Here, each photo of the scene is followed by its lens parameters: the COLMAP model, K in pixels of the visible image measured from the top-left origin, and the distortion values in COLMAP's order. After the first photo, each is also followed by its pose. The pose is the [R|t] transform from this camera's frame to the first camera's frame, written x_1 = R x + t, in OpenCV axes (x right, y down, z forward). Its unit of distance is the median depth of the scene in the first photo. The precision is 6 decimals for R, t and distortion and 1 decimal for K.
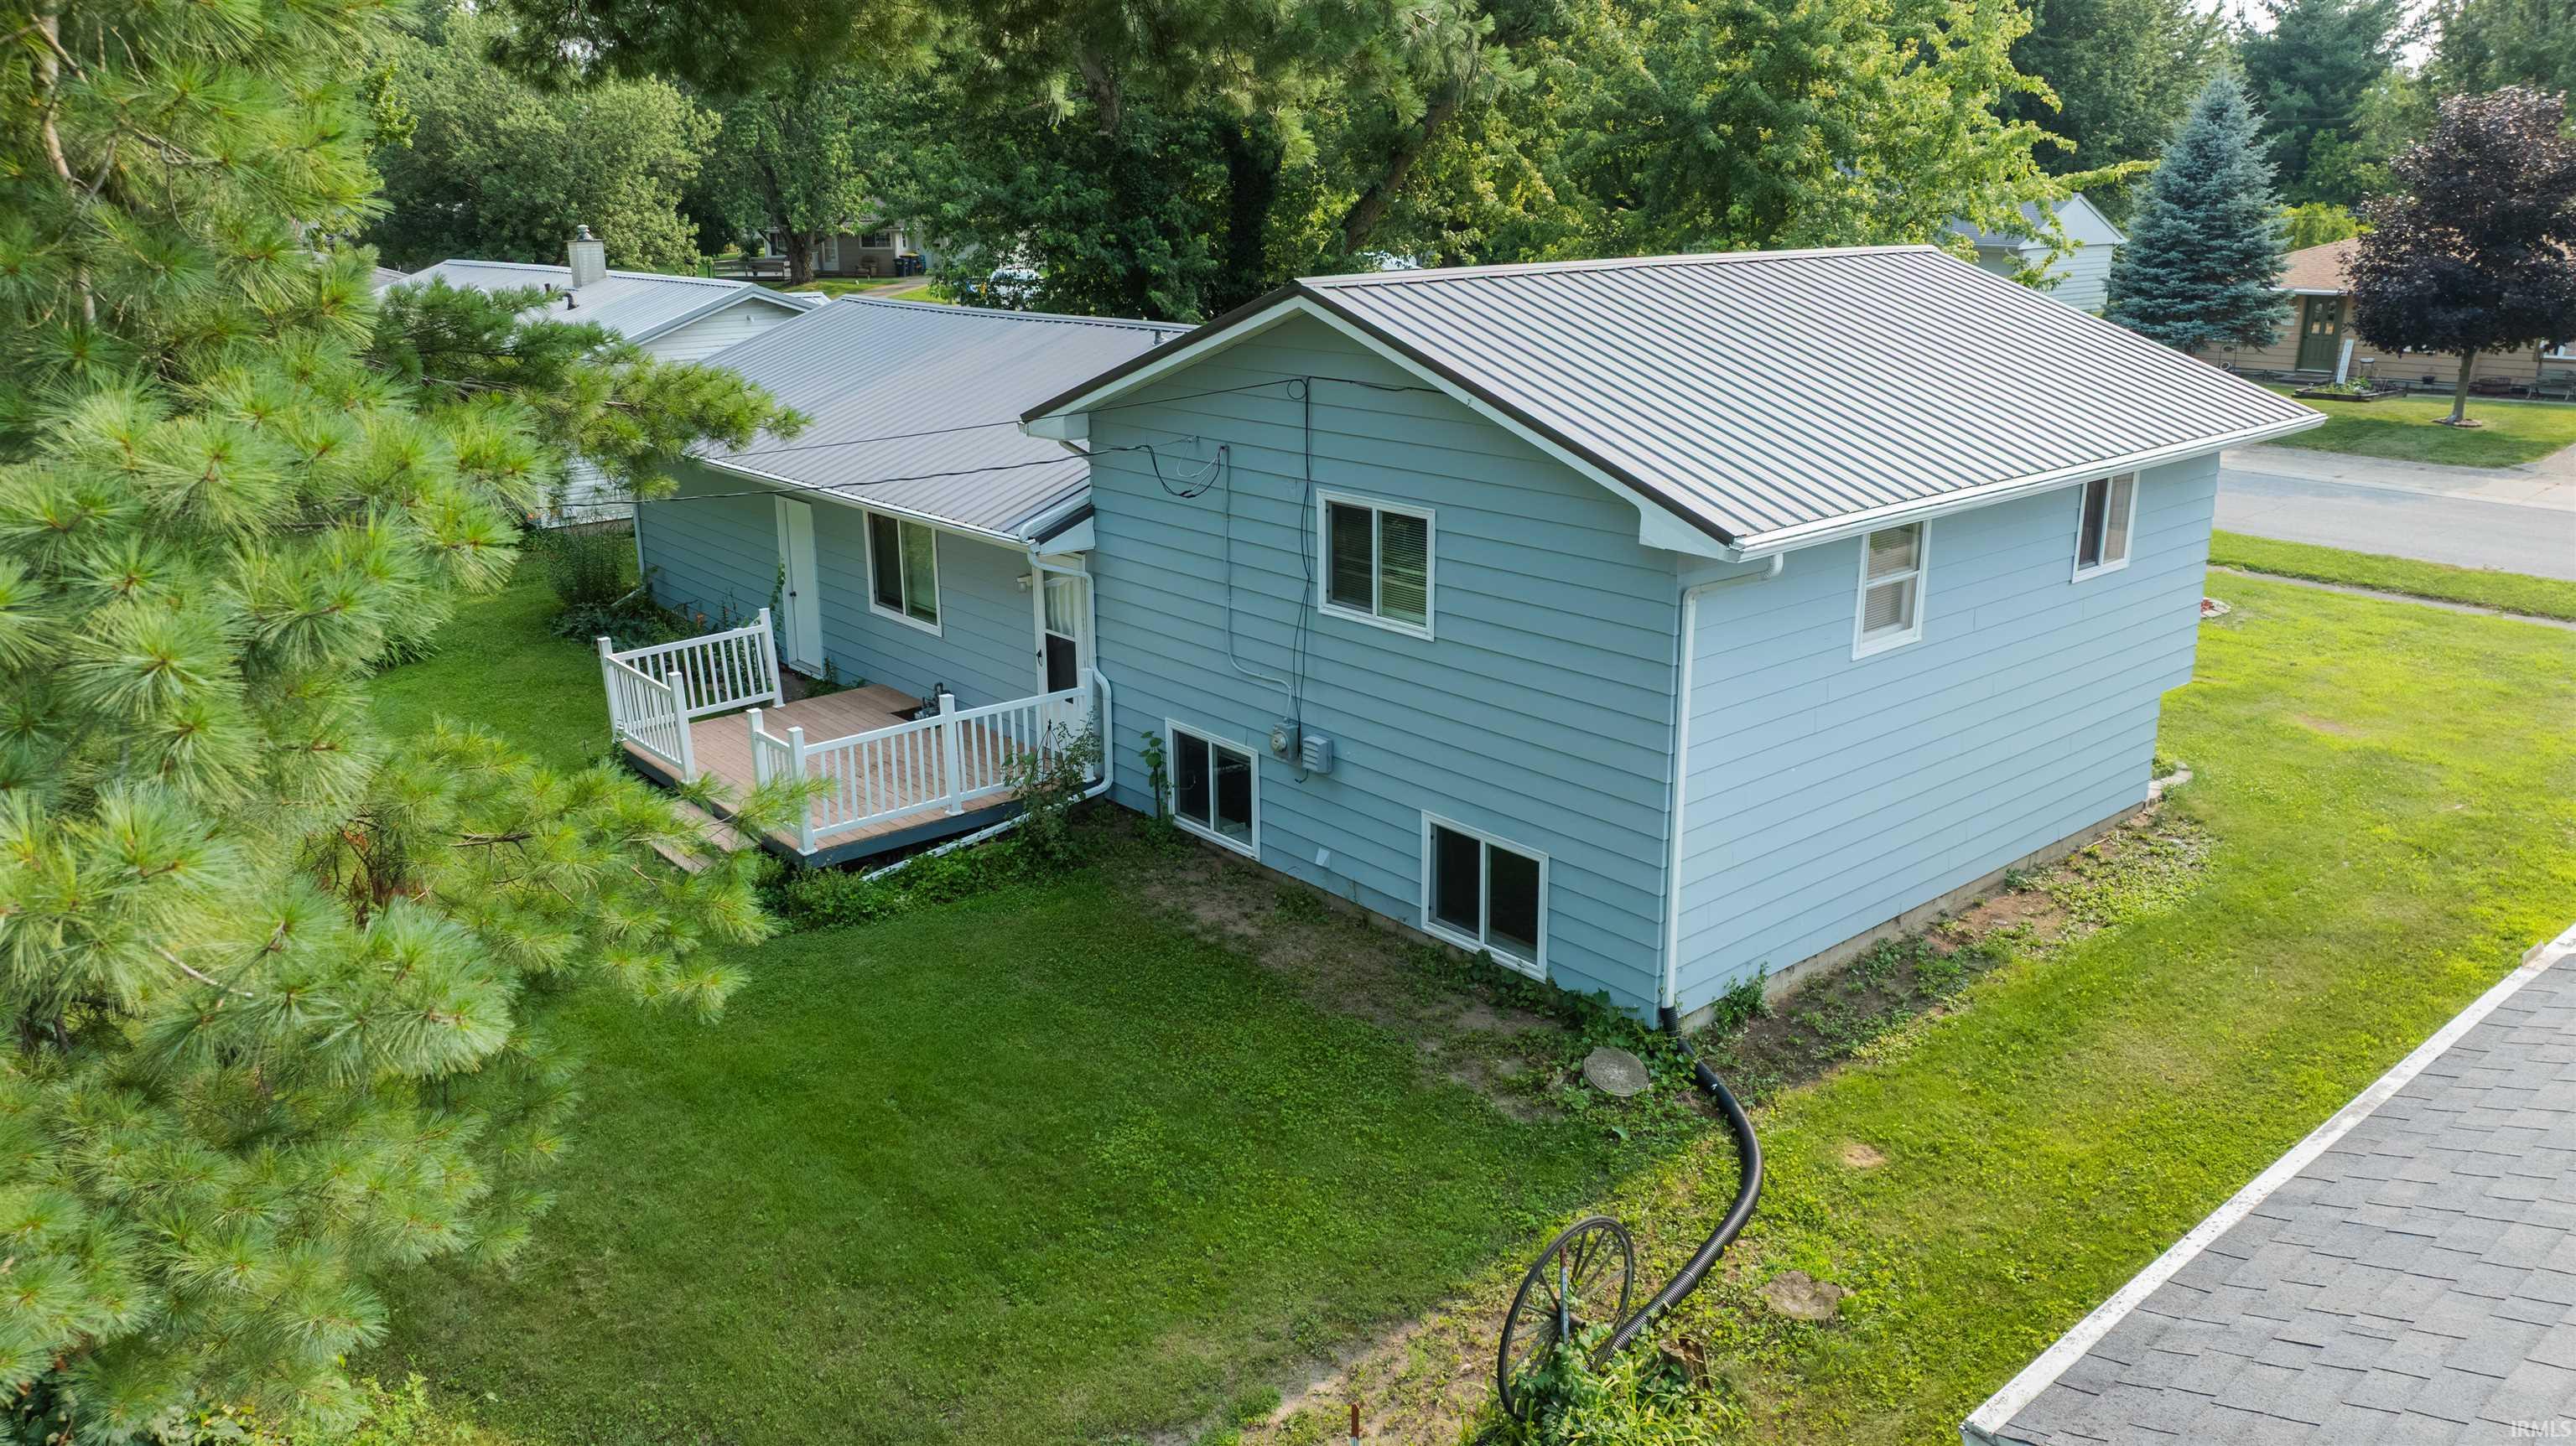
lens RADIAL K [[1817.7, 0, 1288.0], [0, 1817.7, 723.0], [0, 0, 1]] dist [-0.024764, 0.001557]
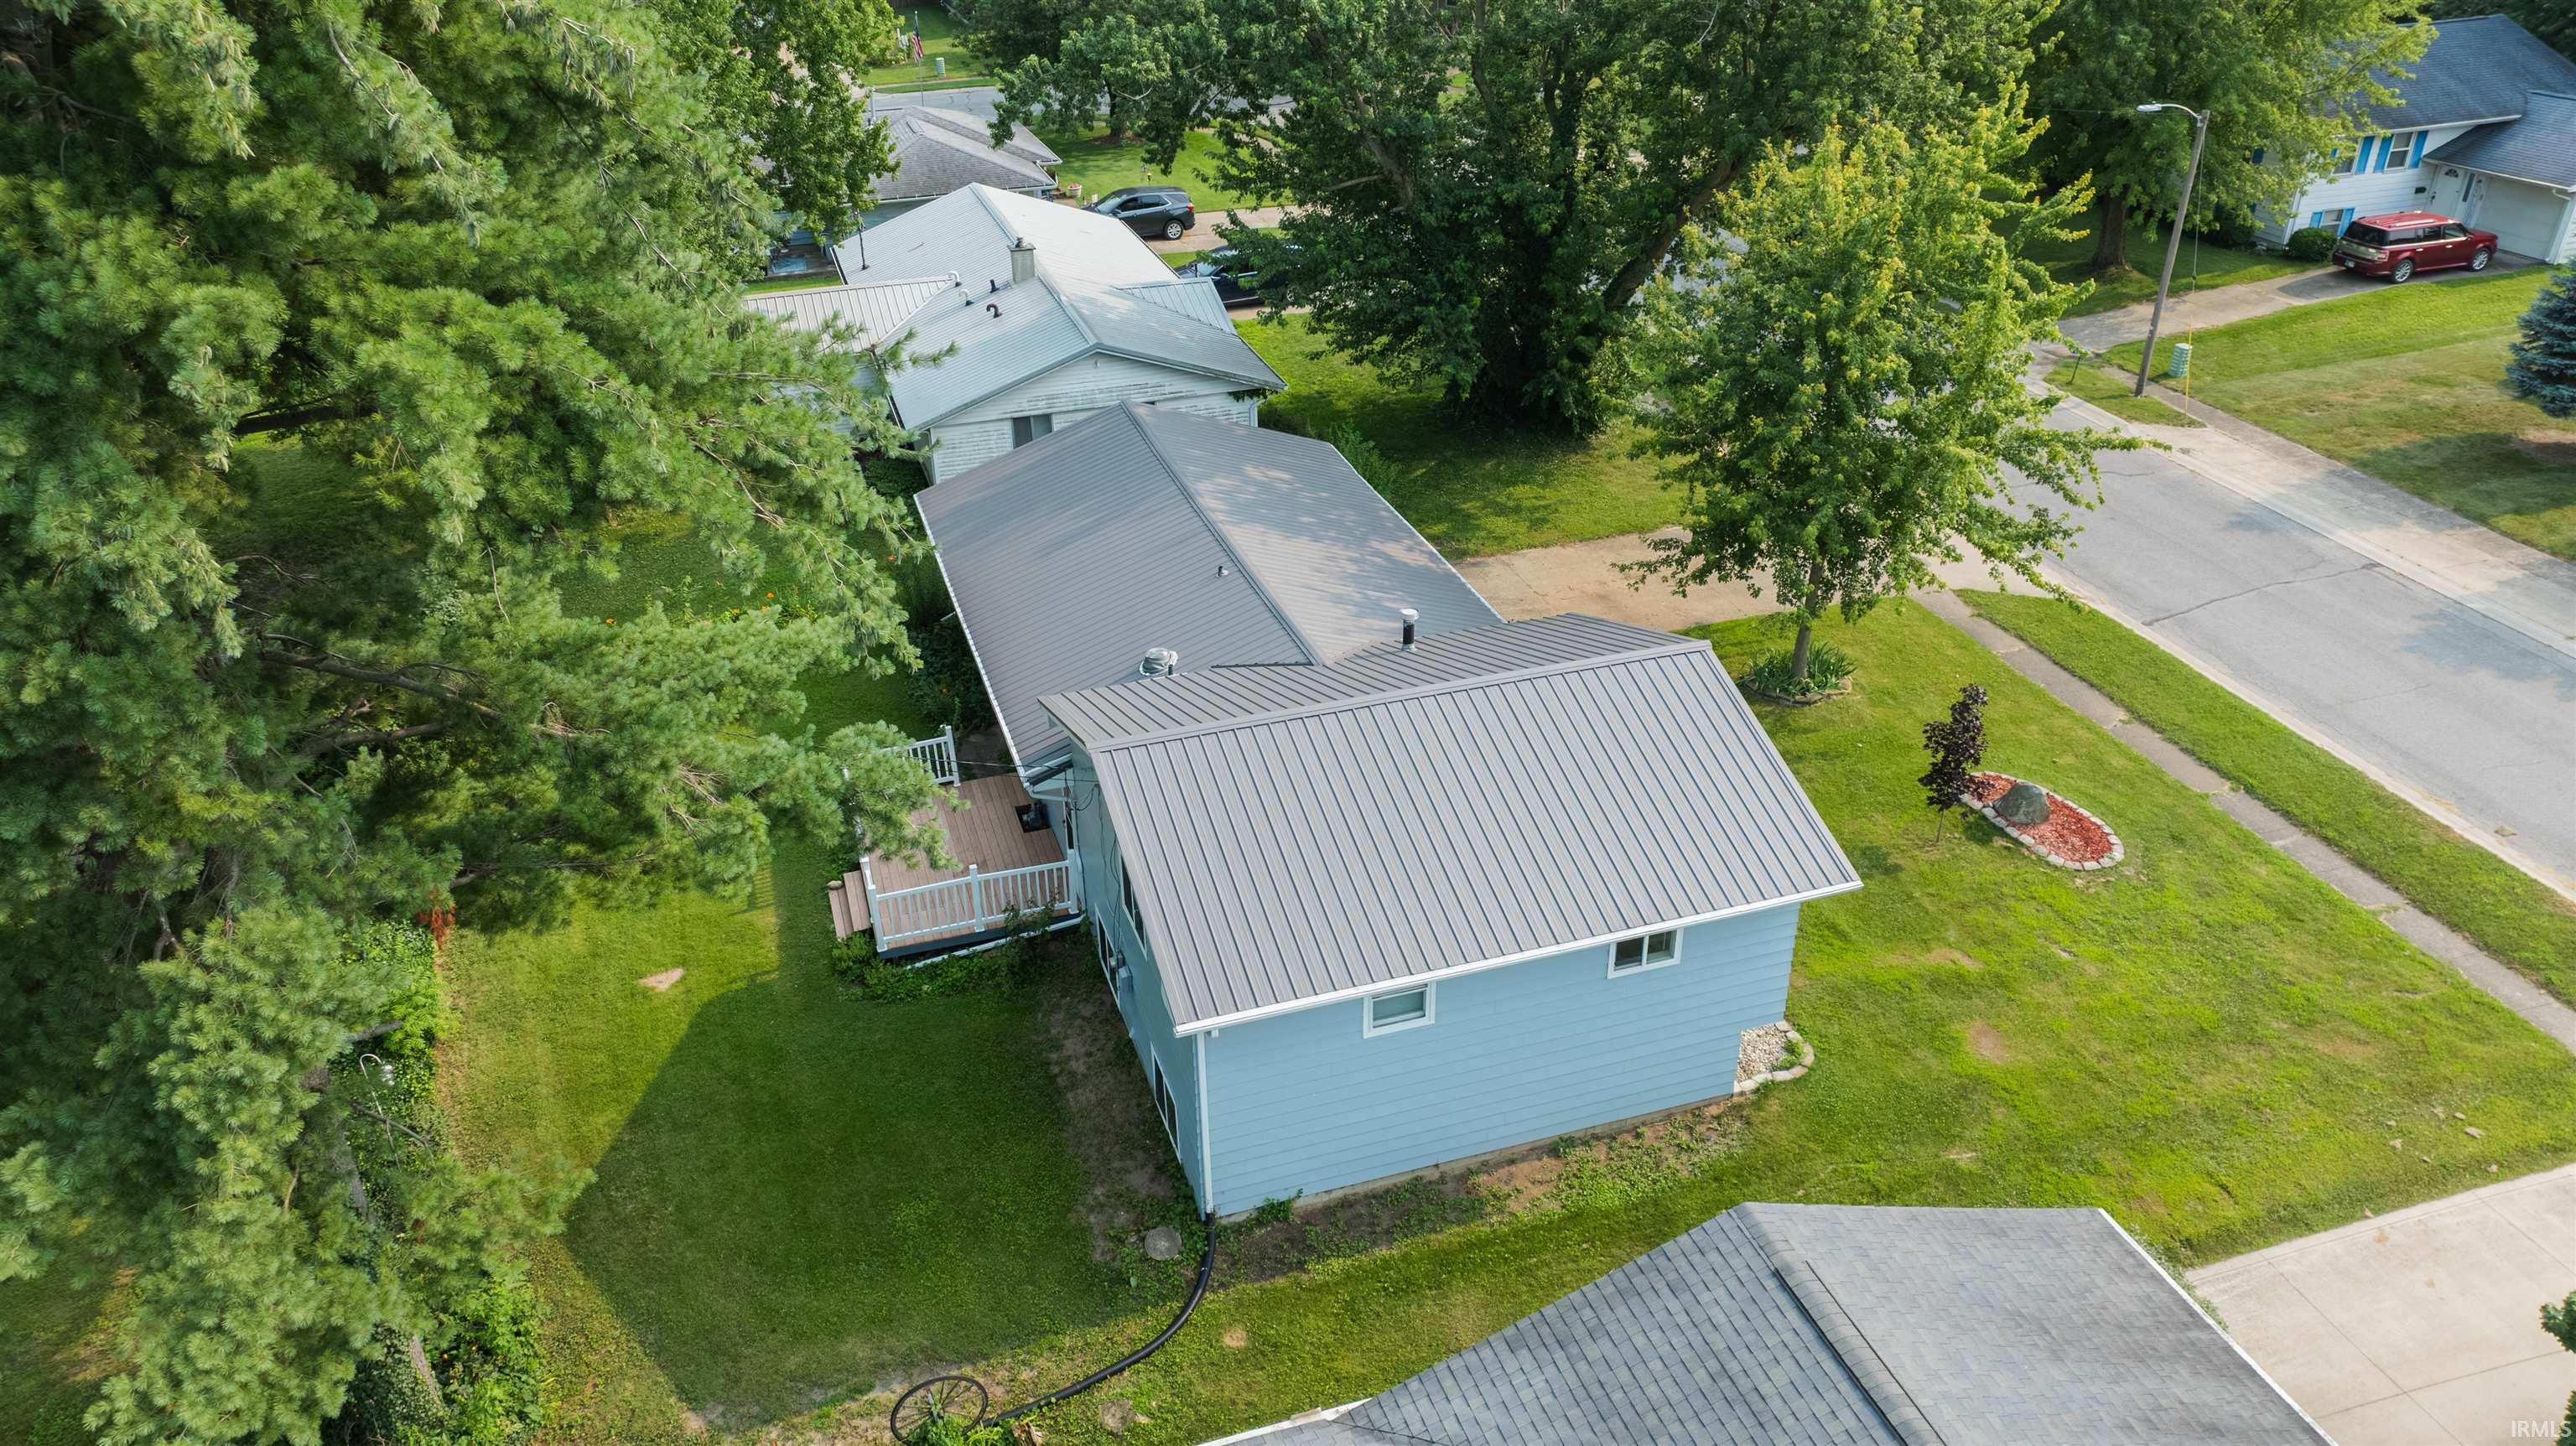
lens RADIAL K [[1817.7, 0, 1288.0], [0, 1817.7, 723.0], [0, 0, 1]] dist [-0.024764, 0.001557]
pose [[0.925226, 0.178451, -0.334831, 0.703251], [-0.102642, 0.967307, 0.231907, -0.642267], [0.365269, -0.180199, 0.913295, -0.437170]]
